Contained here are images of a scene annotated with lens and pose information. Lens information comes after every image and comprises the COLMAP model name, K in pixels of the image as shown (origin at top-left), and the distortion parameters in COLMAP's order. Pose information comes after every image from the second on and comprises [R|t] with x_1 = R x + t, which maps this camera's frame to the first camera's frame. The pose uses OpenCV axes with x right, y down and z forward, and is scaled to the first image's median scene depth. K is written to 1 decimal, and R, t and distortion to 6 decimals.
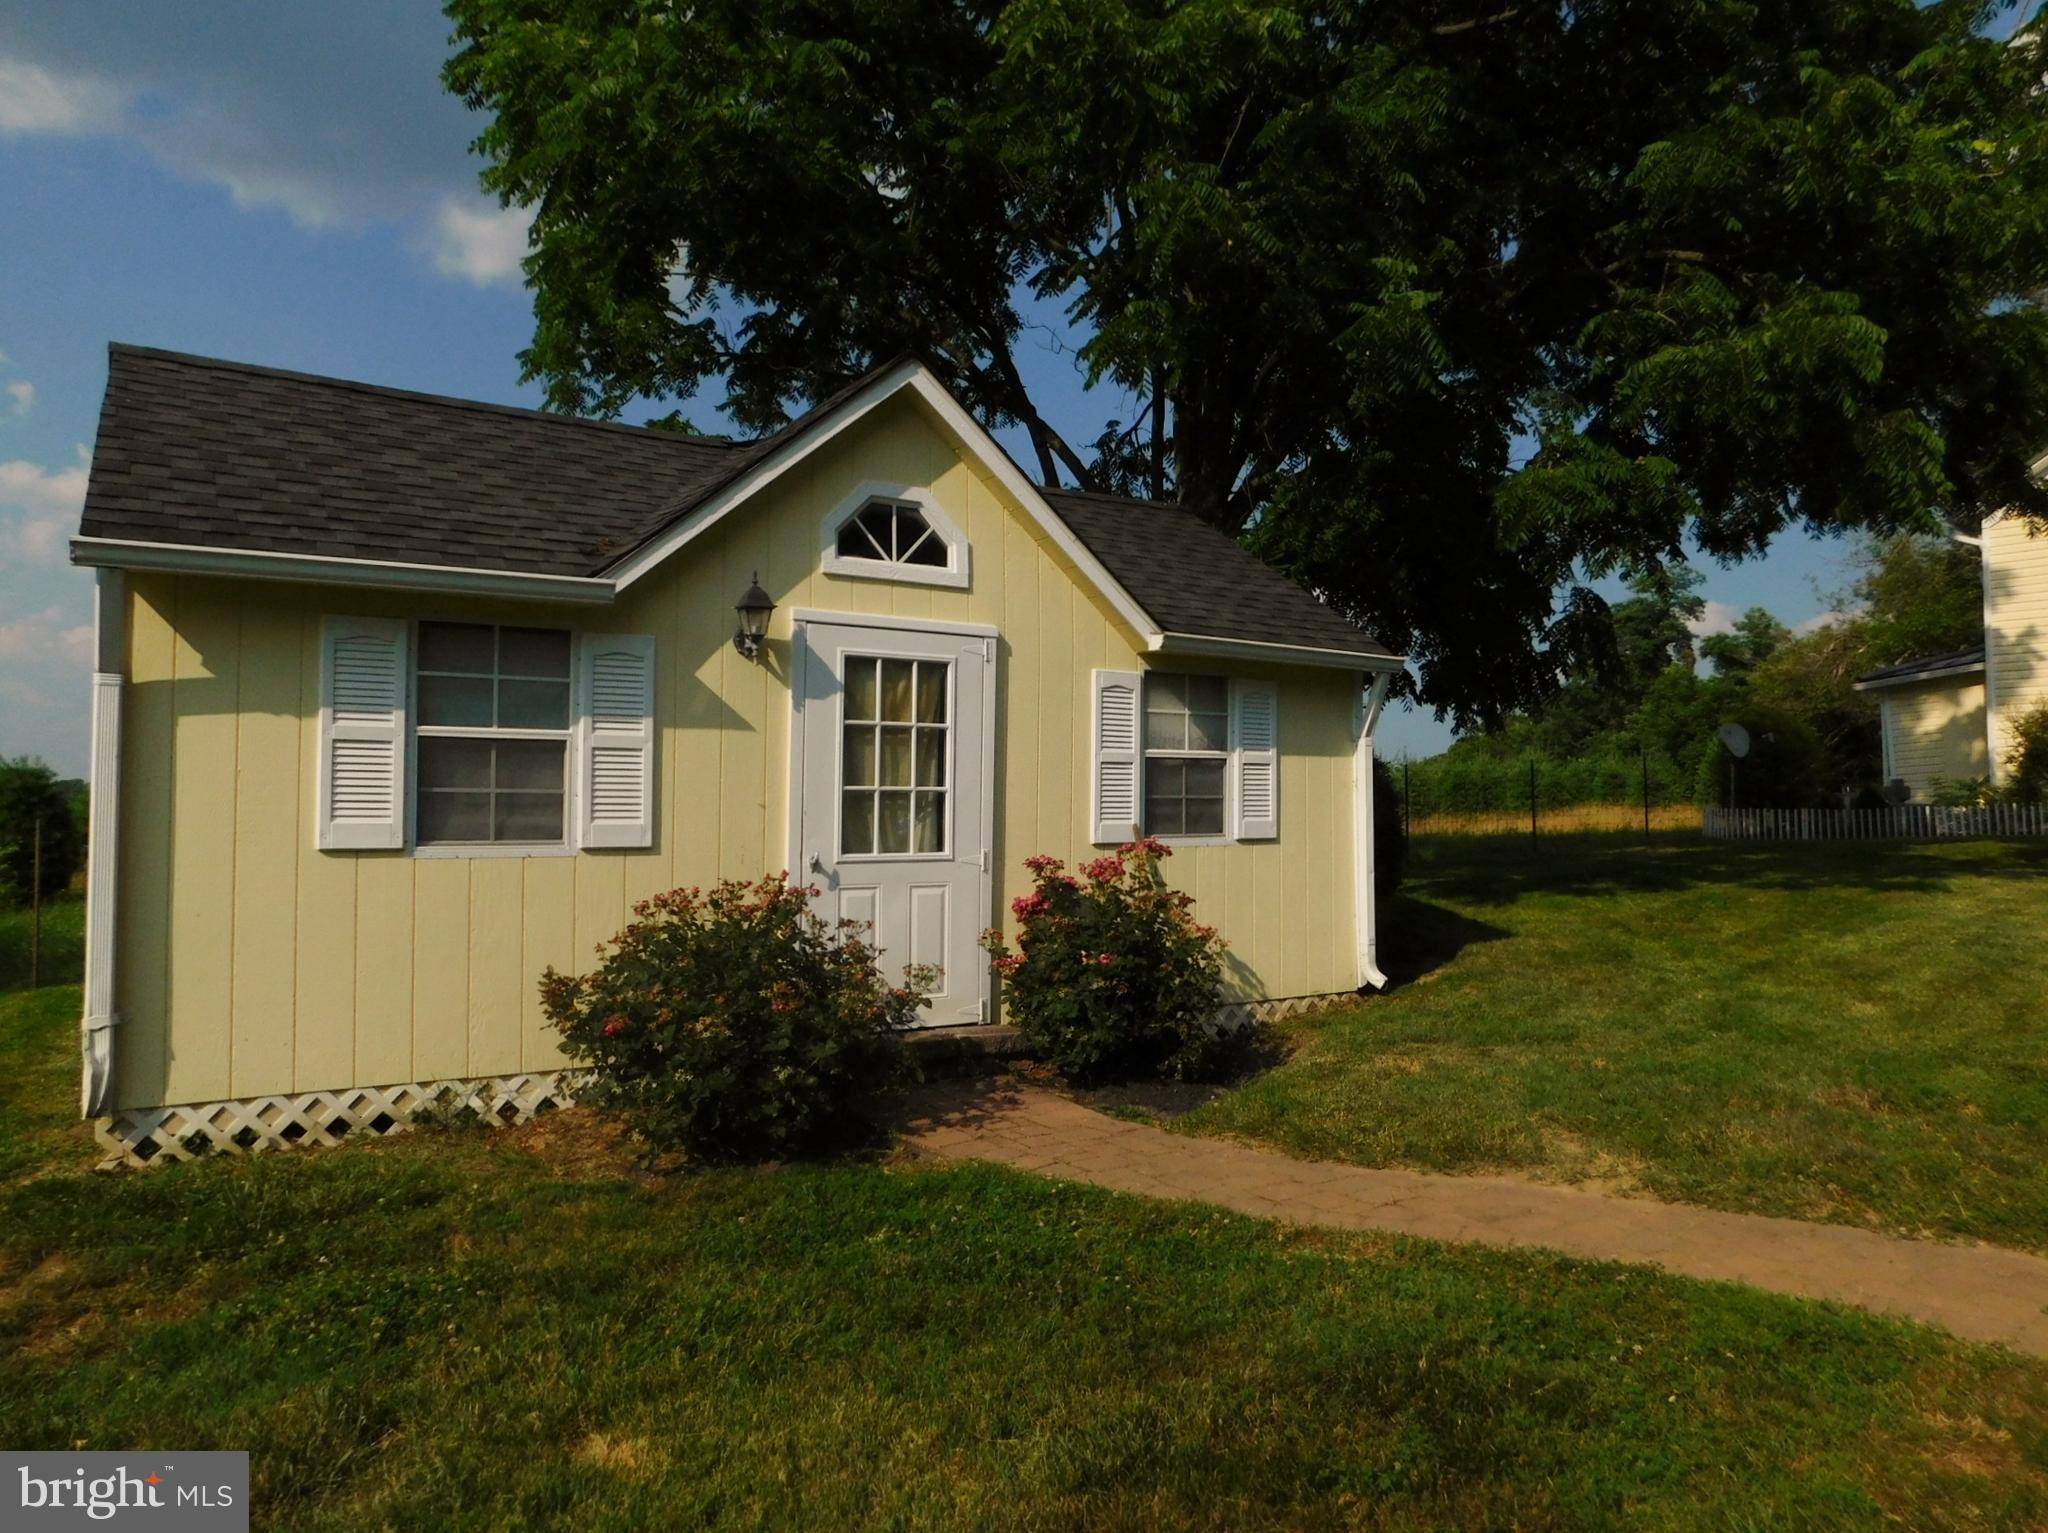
lens RADIAL K [[1352.1, 0, 1031.3], [0, 1352.1, 770.7], [0, 0, 1]] dist [-0.065040, 0.049914]
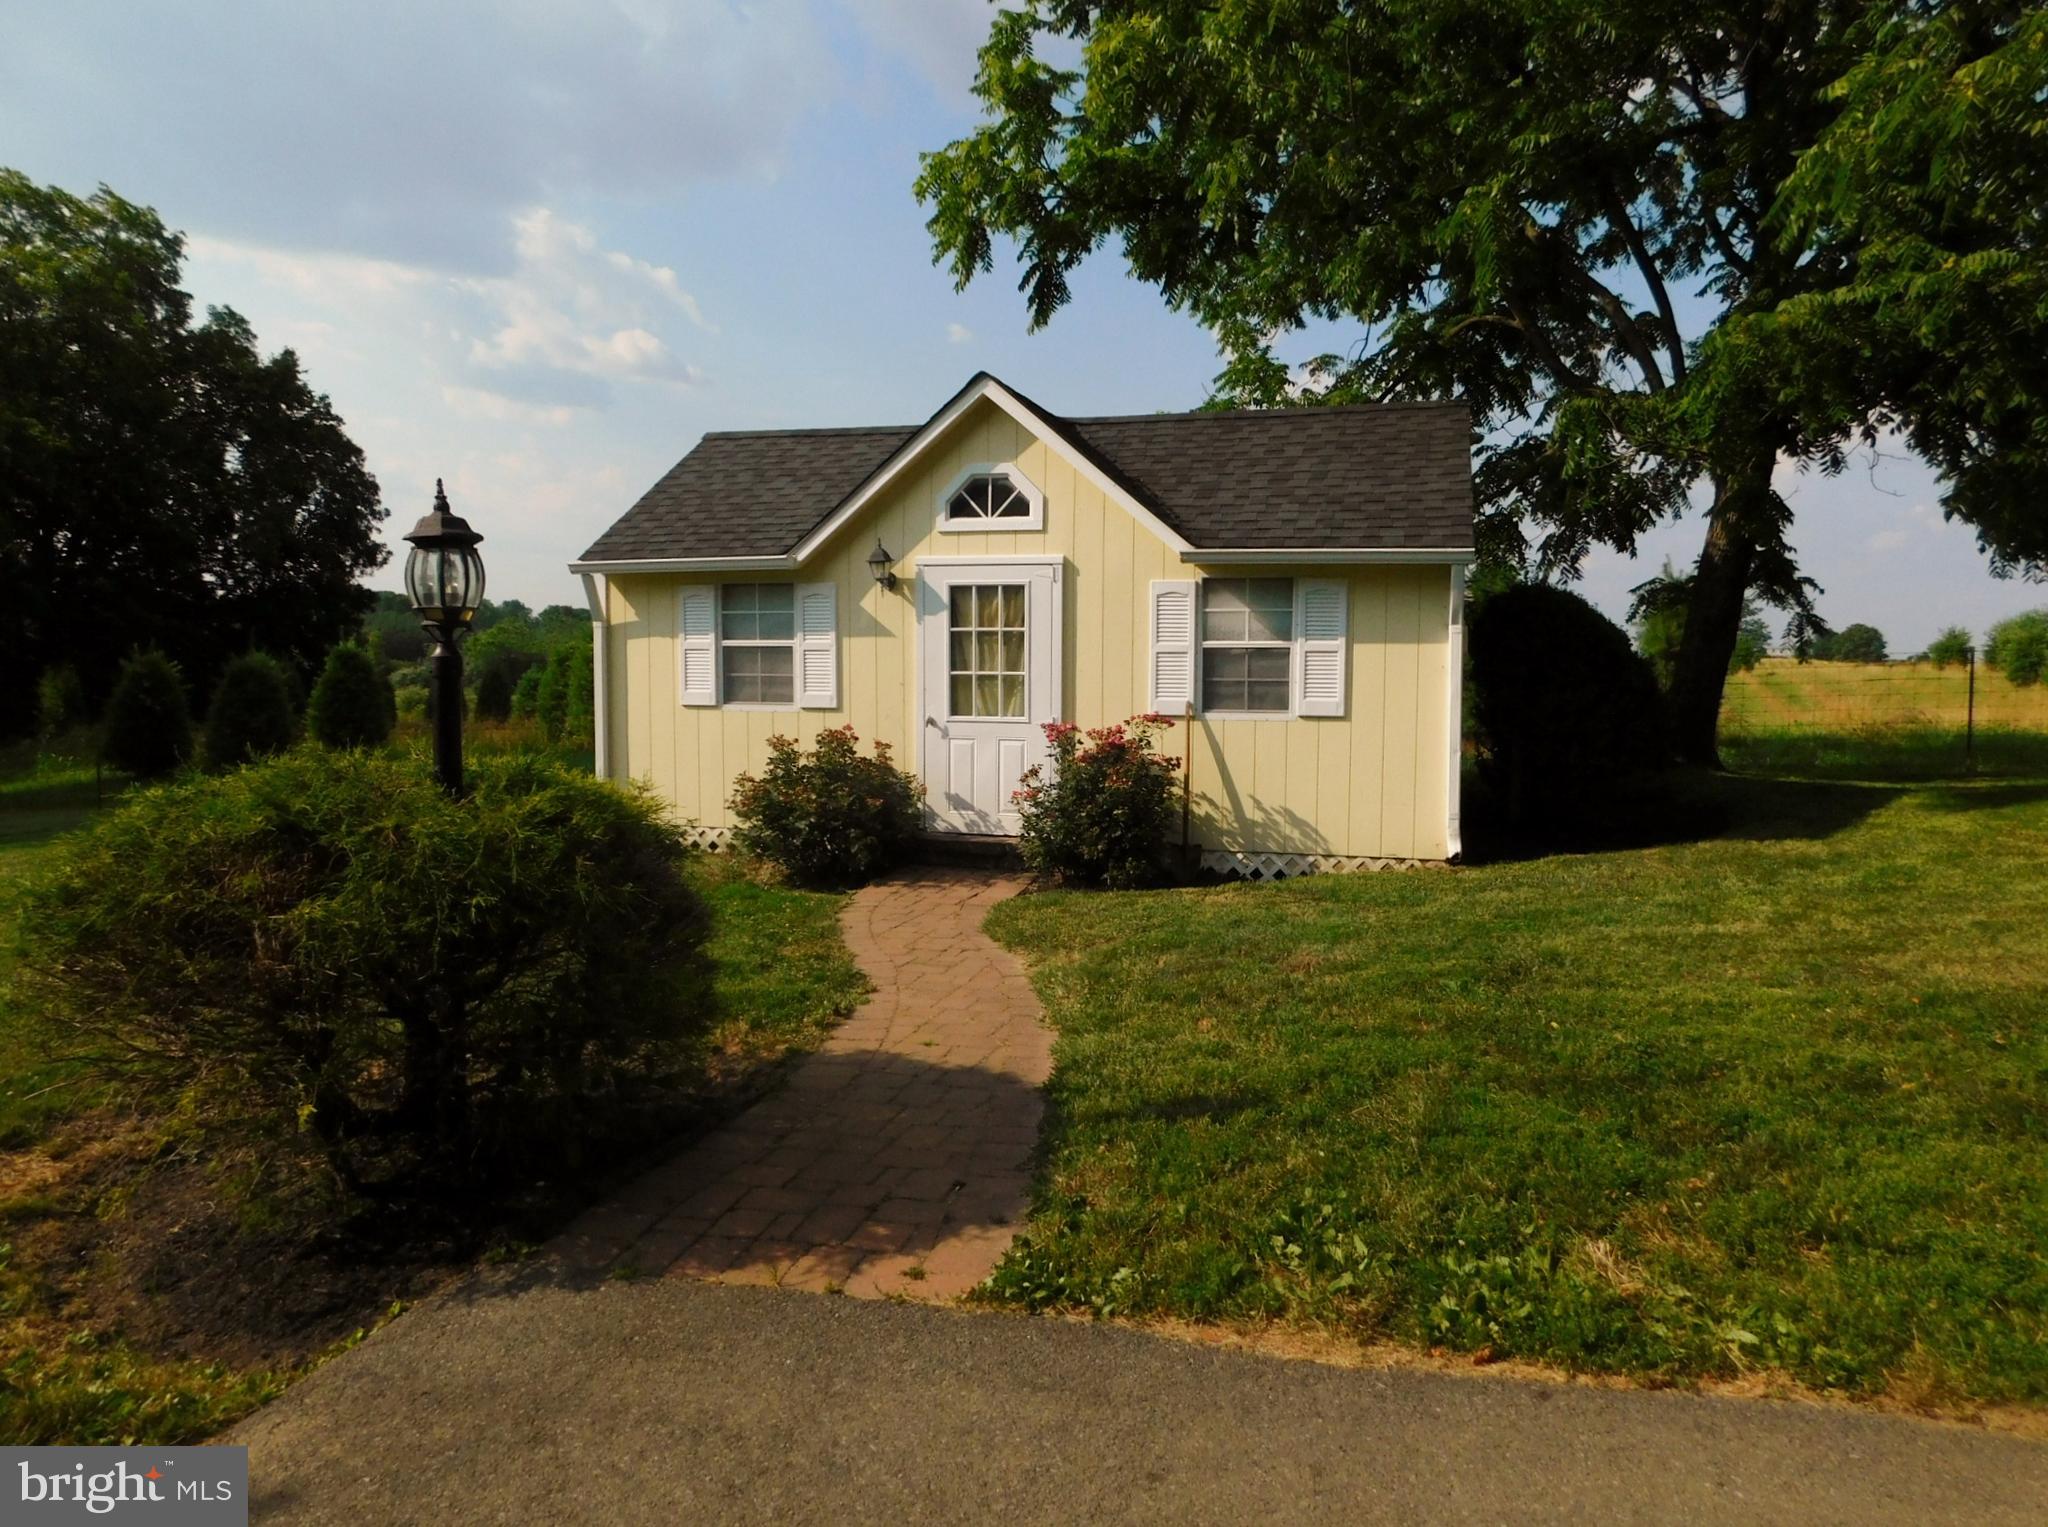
lens RADIAL K [[1352.1, 0, 1031.3], [0, 1352.1, 767.7], [0, 0, 1]] dist [-0.065040, 0.049914]
pose [[0.655324, 0.057694, -0.753141, 1.042014], [0.014841, 0.995903, 0.089204, -0.014712], [0.755202, -0.069635, 0.651783, 0.061876]]
